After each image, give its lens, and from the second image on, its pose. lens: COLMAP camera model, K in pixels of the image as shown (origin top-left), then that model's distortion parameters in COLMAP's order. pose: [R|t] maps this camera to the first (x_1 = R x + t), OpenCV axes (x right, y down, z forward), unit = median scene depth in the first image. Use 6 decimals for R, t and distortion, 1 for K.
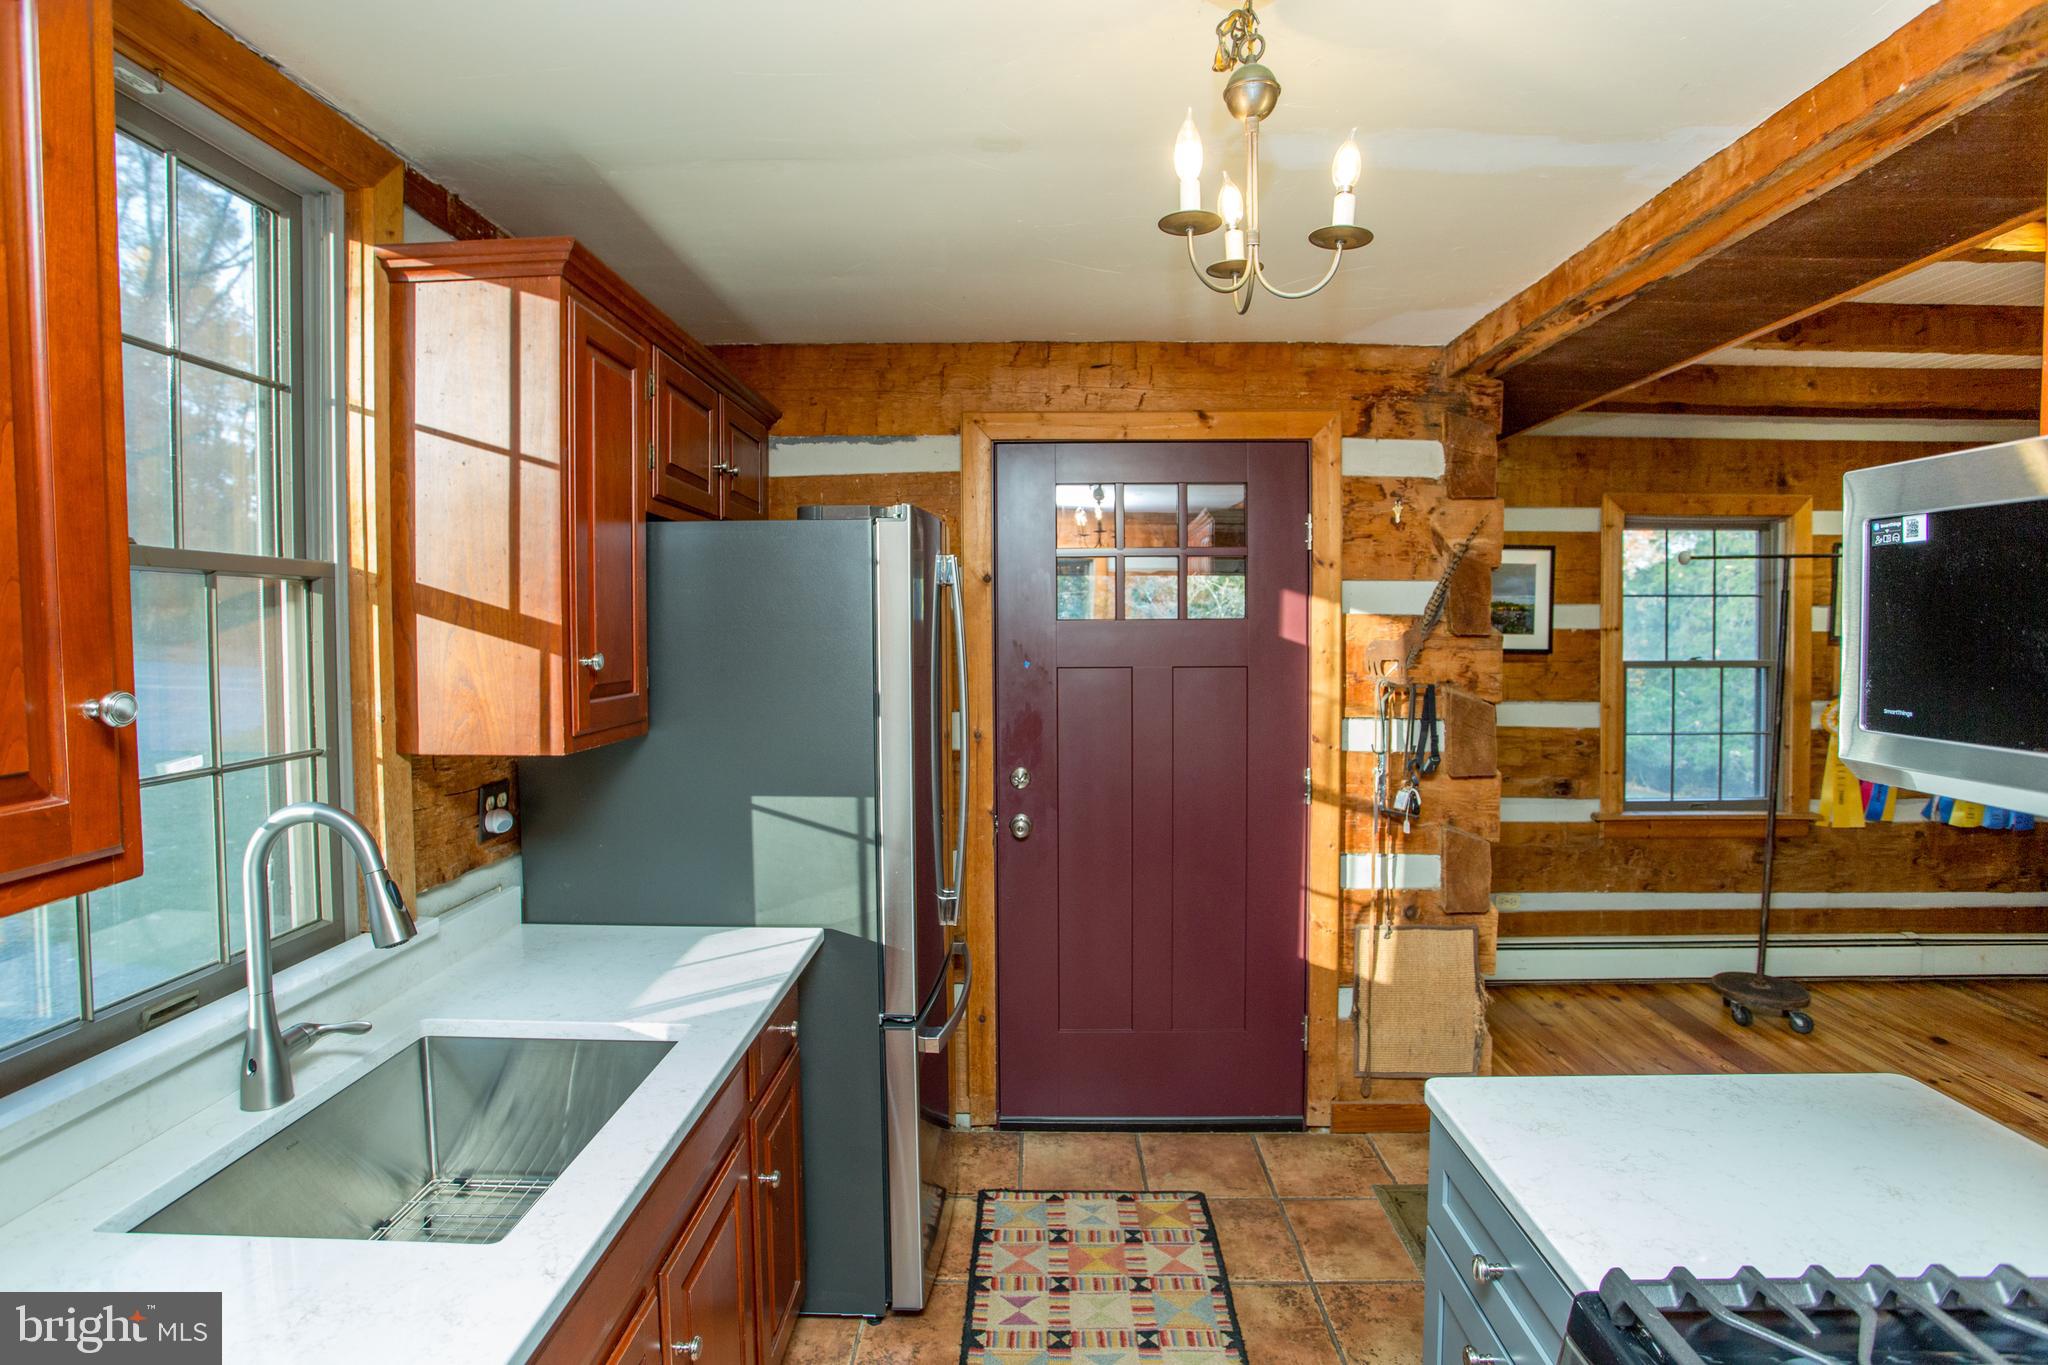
lens RADIAL K [[1000.1, 0, 1011.9], [0, 1000.1, 673.1], [0, 0, 1]] dist [-0.071472, 0.027655]
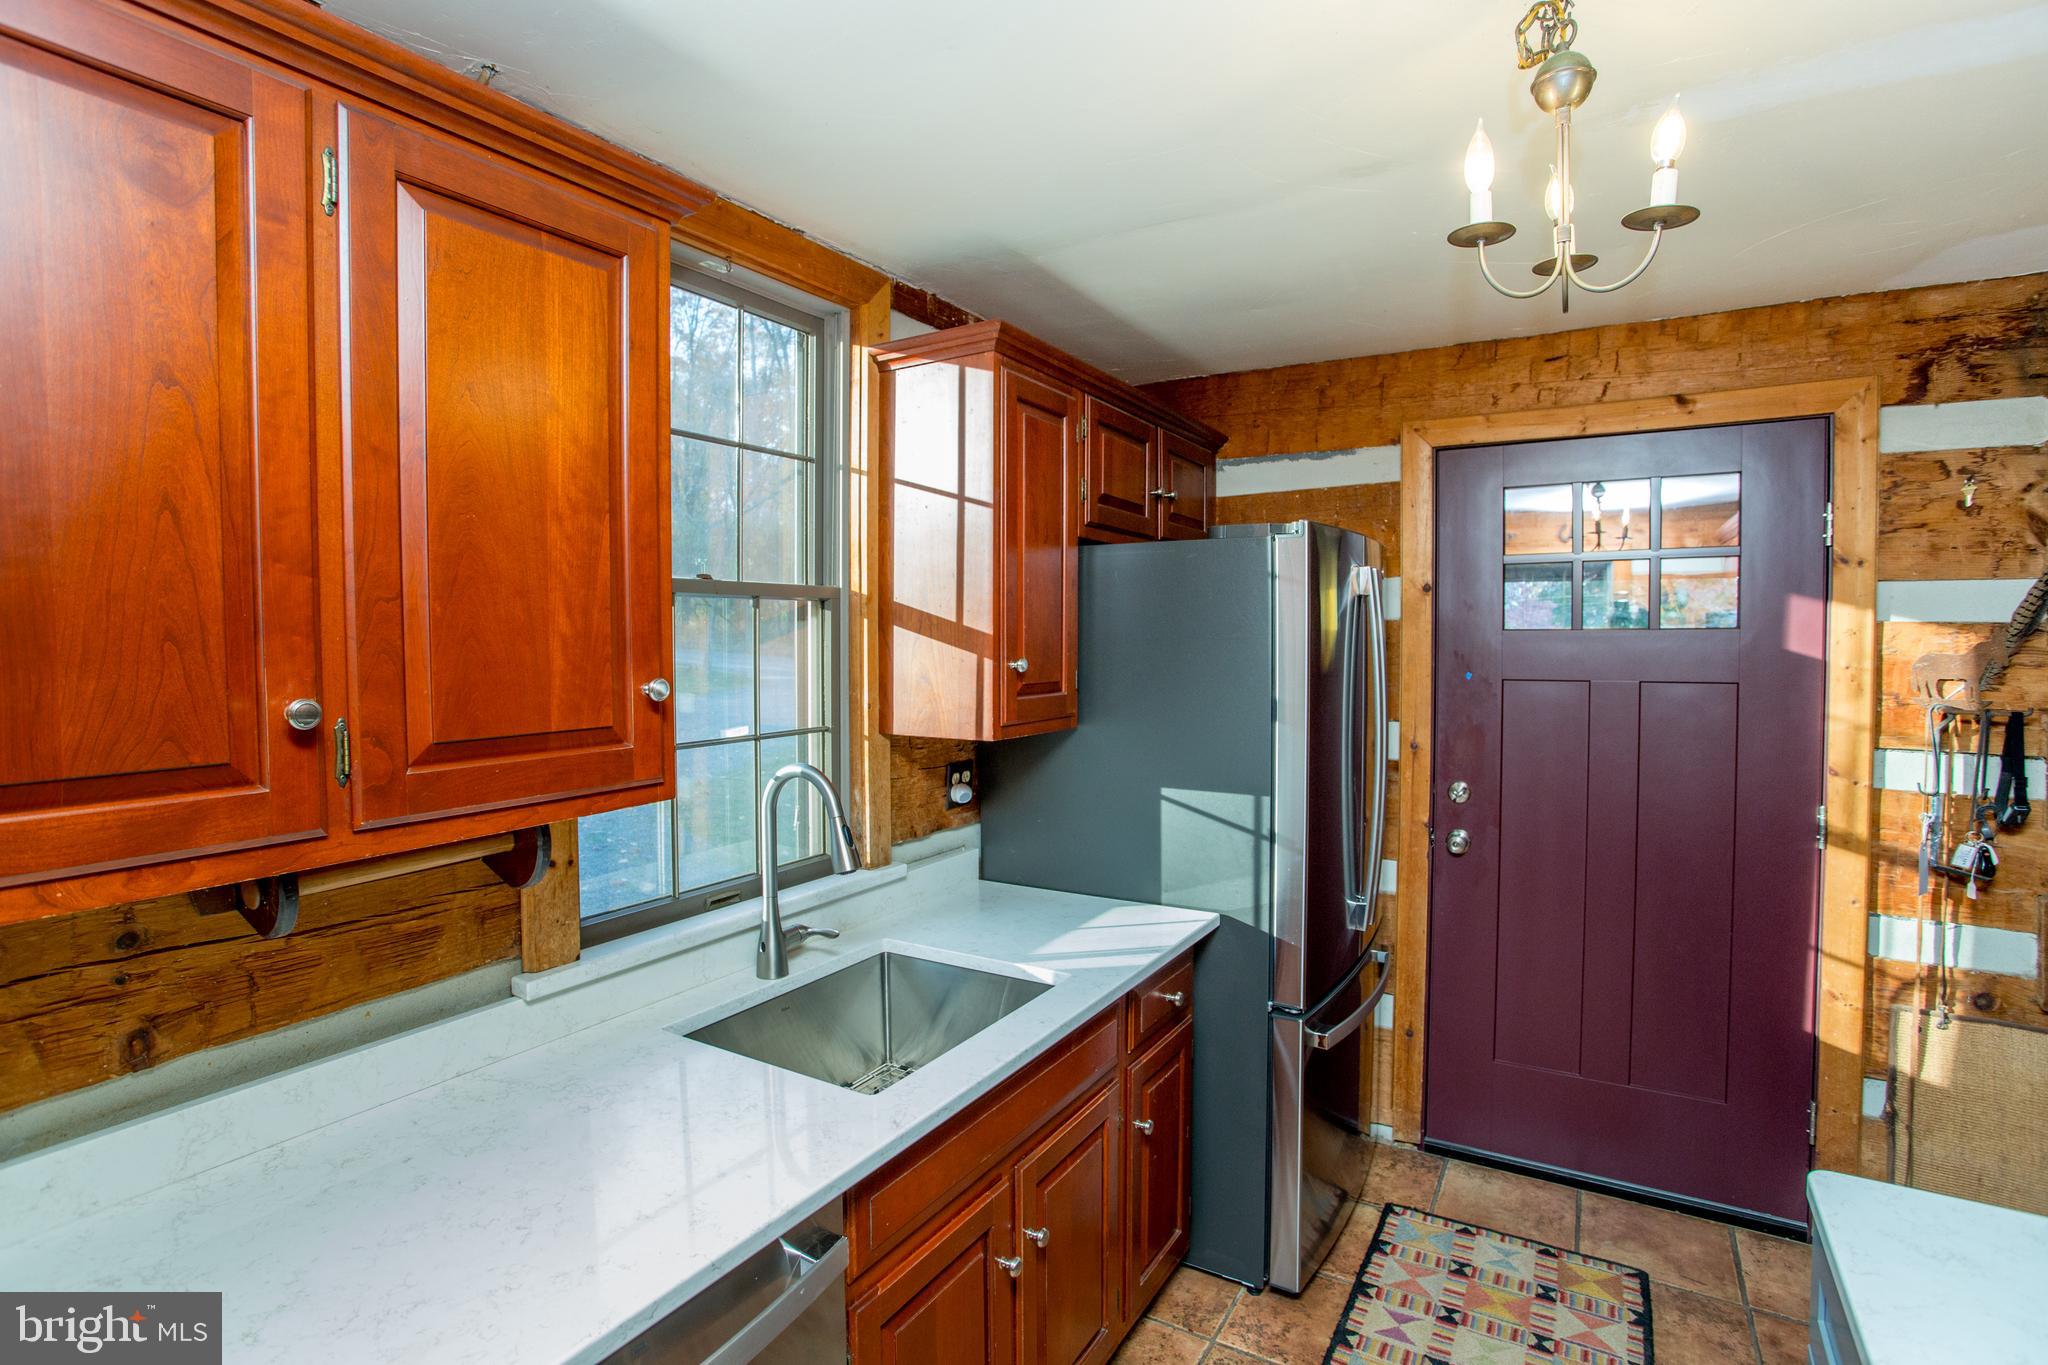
lens RADIAL K [[1000.1, 0, 1042.7], [0, 1000.1, 676.3], [0, 0, 1]] dist [-0.071472, 0.027655]
pose [[0.872131, 0.020645, -0.488837, 0.120692], [-0.022714, 0.999741, 0.001697, -0.000366], [0.488745, 0.009623, 0.872374, -0.032169]]
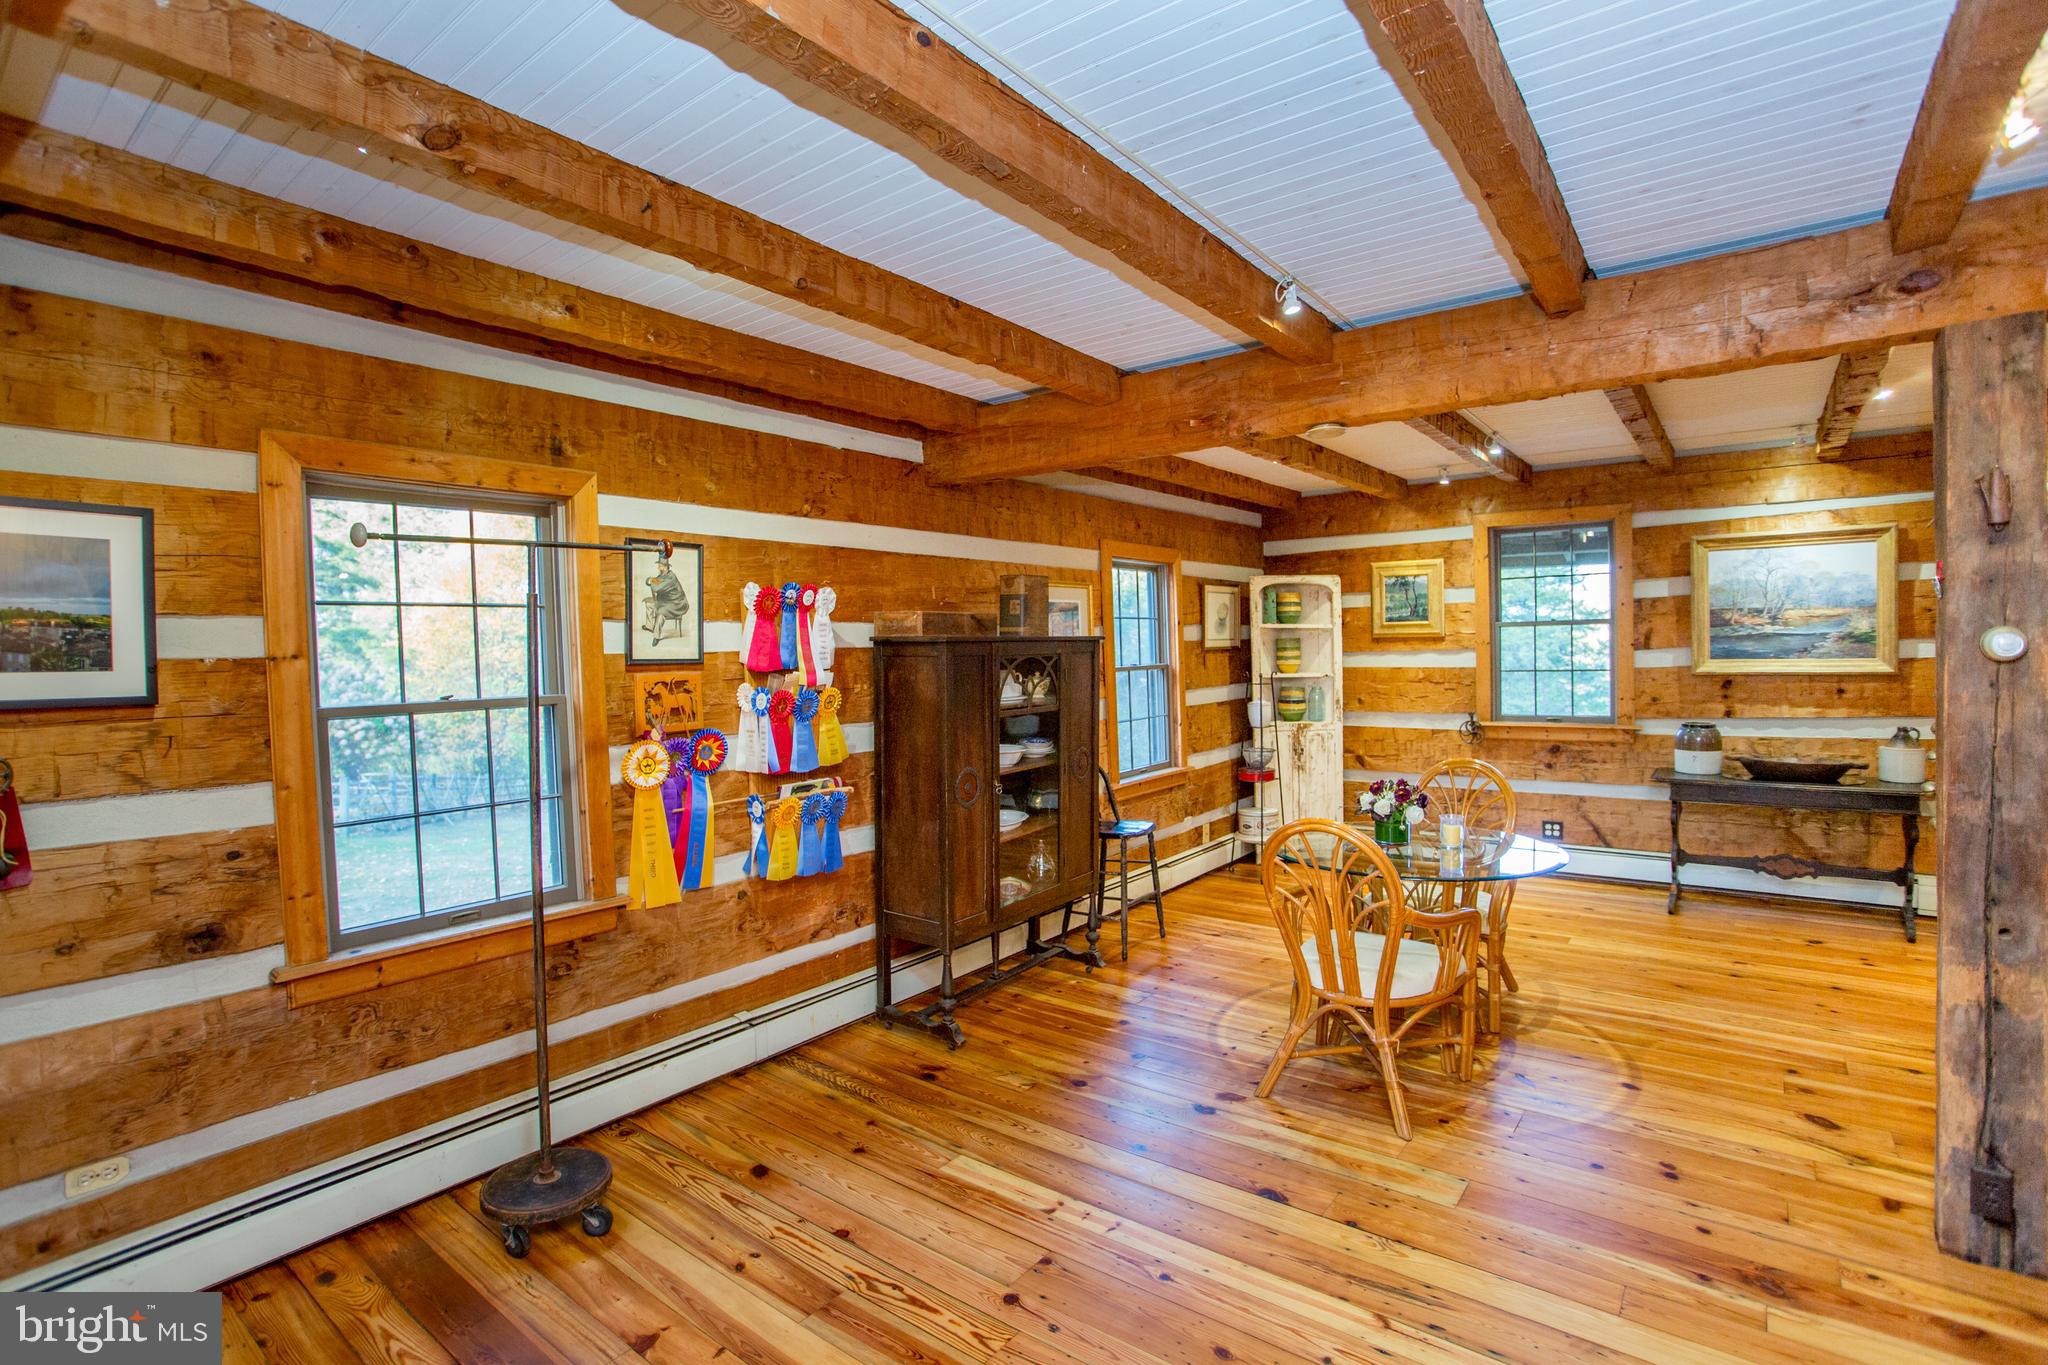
lens RADIAL K [[1000.1, 0, 1016.7], [0, 1000.1, 674.1], [0, 0, 1]] dist [-0.071472, 0.027655]
pose [[0.589897, -0.033050, 0.806802, 0.567628], [0.056829, 0.998384, -0.000652, -0.012759], [-0.805476, 0.046234, 0.590822, 0.413458]]
